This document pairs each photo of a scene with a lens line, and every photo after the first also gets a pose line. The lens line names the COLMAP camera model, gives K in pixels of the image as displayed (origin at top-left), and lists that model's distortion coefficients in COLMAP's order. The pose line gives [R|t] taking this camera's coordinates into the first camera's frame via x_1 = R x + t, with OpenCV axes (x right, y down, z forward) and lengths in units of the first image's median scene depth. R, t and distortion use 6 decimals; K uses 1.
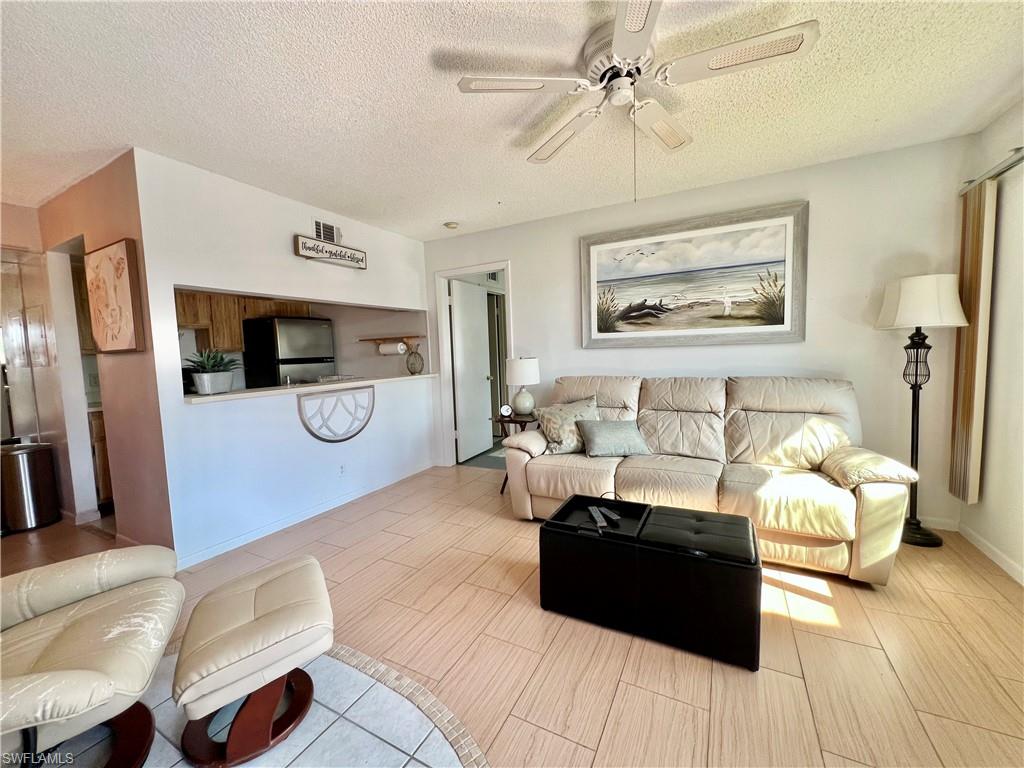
lens RADIAL K [[409.1, 0, 509.8], [0, 409.1, 381.9], [0, 0, 1]] dist [-0.001173, 0.000393]
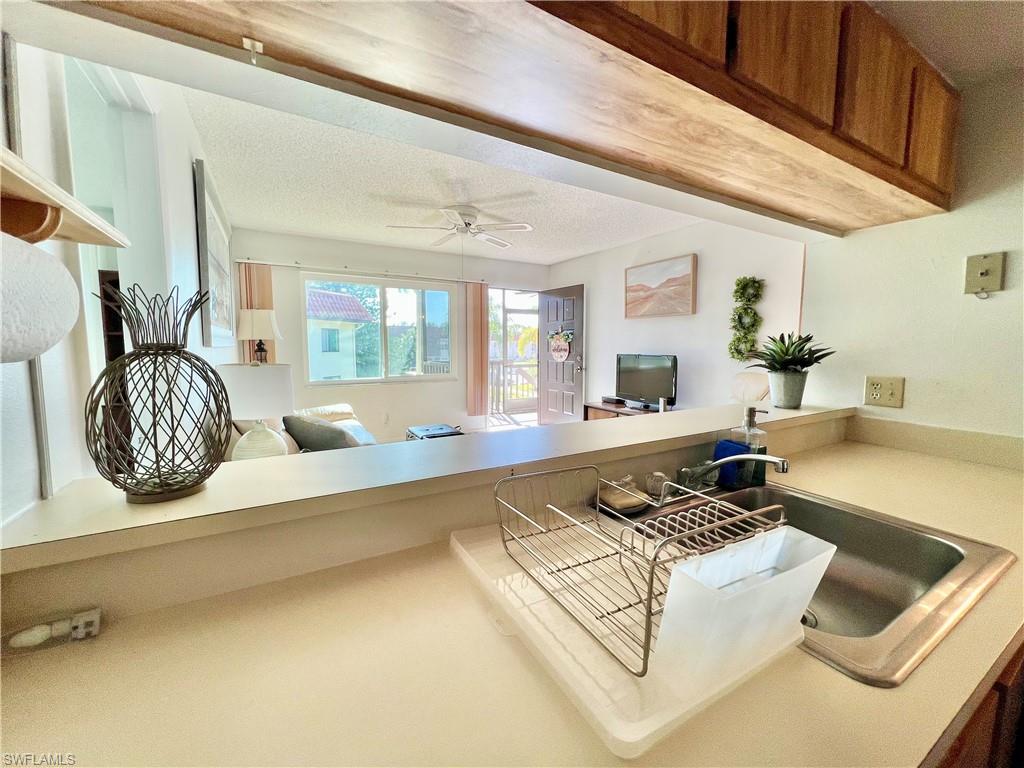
lens RADIAL K [[409.1, 0, 509.5], [0, 409.1, 384.0], [0, 0, 1]] dist [-0.001173, 0.000393]
pose [[-0.848835, -0.023546, 0.528133, -0.616309], [0.063248, 0.987309, 0.145672, -0.107716], [-0.524861, 0.157055, -0.836573, 1.547526]]
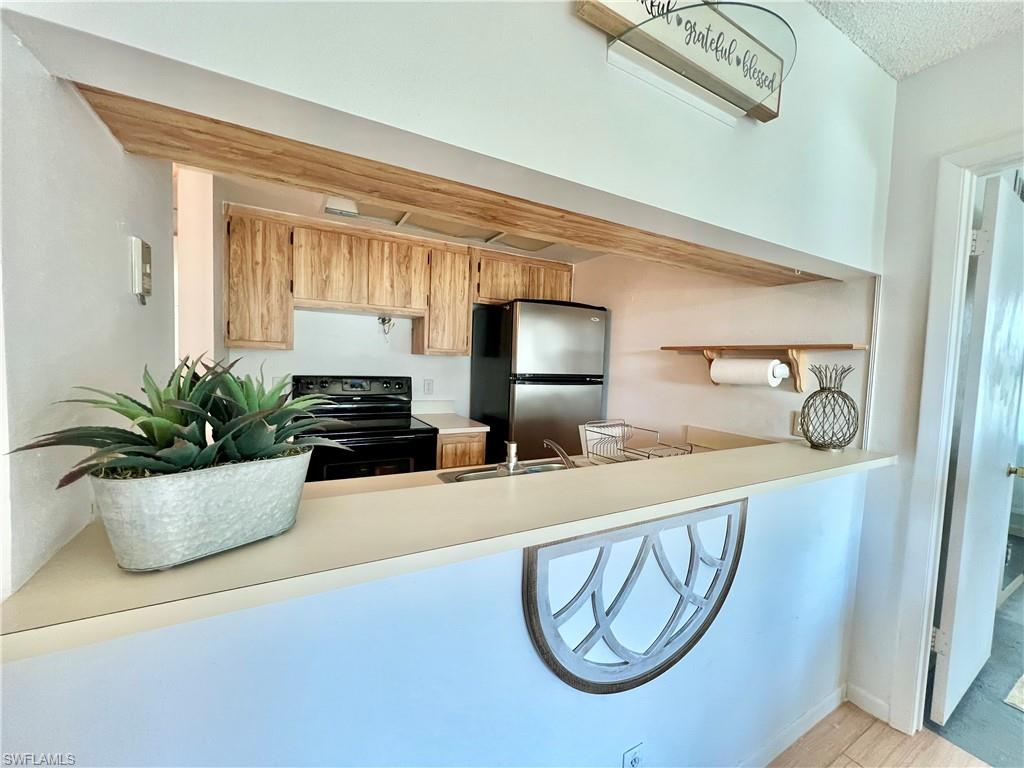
lens RADIAL K [[409.1, 0, 511.4], [0, 409.1, 381.1], [0, 0, 1]] dist [-0.001173, 0.000393]
pose [[0.842280, 0.096959, -0.530248, -0.409113], [-0.107988, 0.994099, 0.010243, -0.077085], [0.528112, 0.048632, 0.847781, 0.787592]]
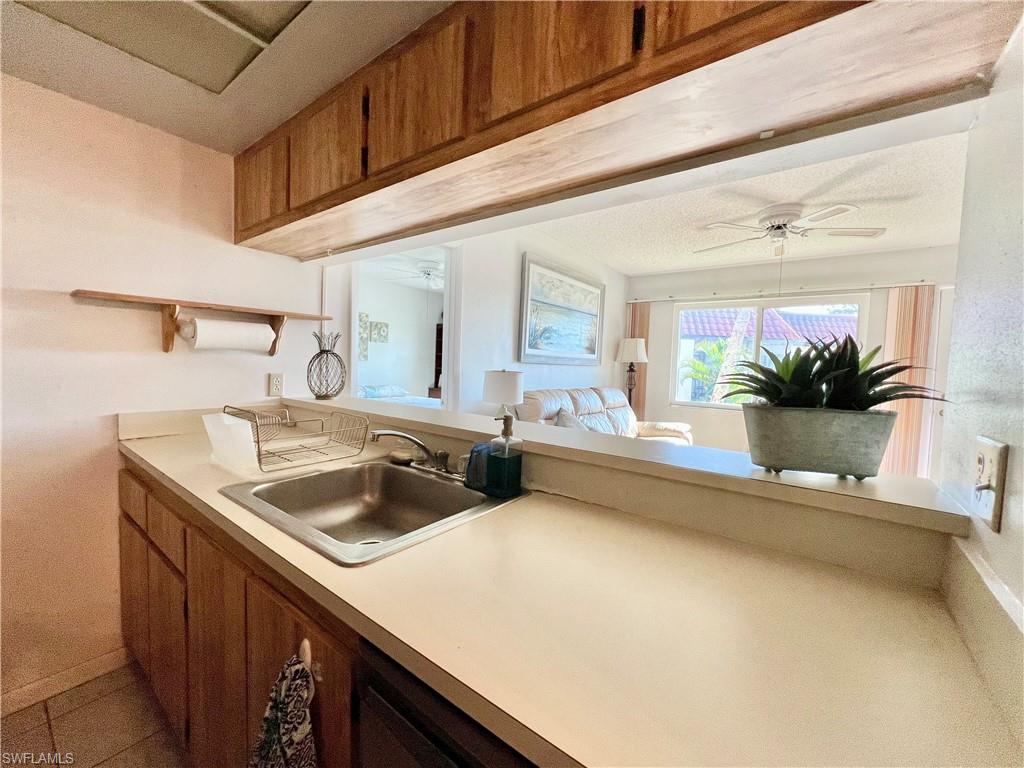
lens RADIAL K [[409.1, 0, 509.5], [0, 409.1, 381.3], [0, 0, 1]] dist [-0.001173, 0.000393]
pose [[0.159758, -0.006378, 0.987136, -0.964086], [0.034941, 0.999389, 0.000802, -0.046345], [-0.986538, 0.034363, 0.159883, 1.052486]]
